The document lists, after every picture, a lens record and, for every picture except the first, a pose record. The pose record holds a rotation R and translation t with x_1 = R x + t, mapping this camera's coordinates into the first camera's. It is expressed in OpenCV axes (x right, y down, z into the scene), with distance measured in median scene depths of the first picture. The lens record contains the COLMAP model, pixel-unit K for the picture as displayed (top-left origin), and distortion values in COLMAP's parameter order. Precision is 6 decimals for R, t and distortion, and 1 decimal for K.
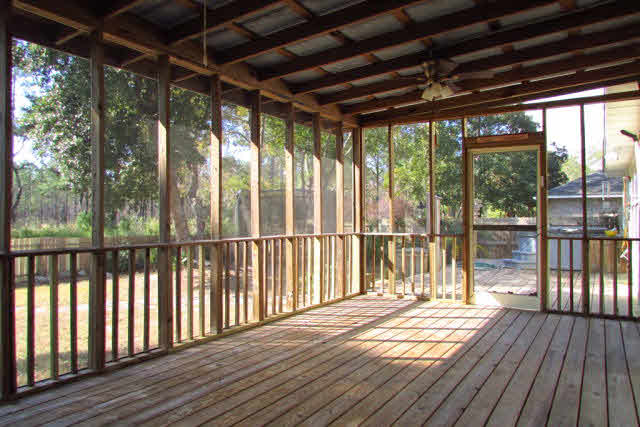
lens RADIAL K [[466.8, 0, 315.0], [0, 466.8, 213.3], [0, 0, 1]] dist [-0.007346, -0.005764]
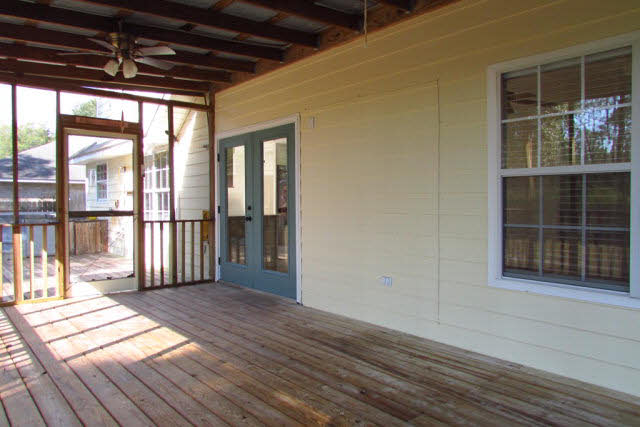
lens RADIAL K [[466.8, 0, 315.0], [0, 466.8, 213.3], [0, 0, 1]] dist [-0.007346, -0.005764]
pose [[0.316613, -0.024294, 0.948244, -0.520981], [-0.006629, 0.999591, 0.027822, -0.000163], [-0.948532, -0.015095, 0.316323, 0.350550]]
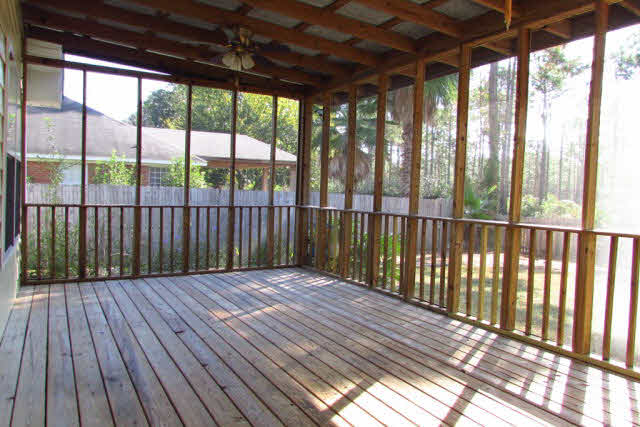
lens RADIAL K [[466.8, 0, 315.0], [0, 466.8, 213.3], [0, 0, 1]] dist [-0.007346, -0.005764]
pose [[-0.482123, 0.028685, -0.875634, 0.714816], [-0.019741, 0.998854, 0.043590, 0.009941], [0.875881, 0.038301, -0.481004, 1.094054]]
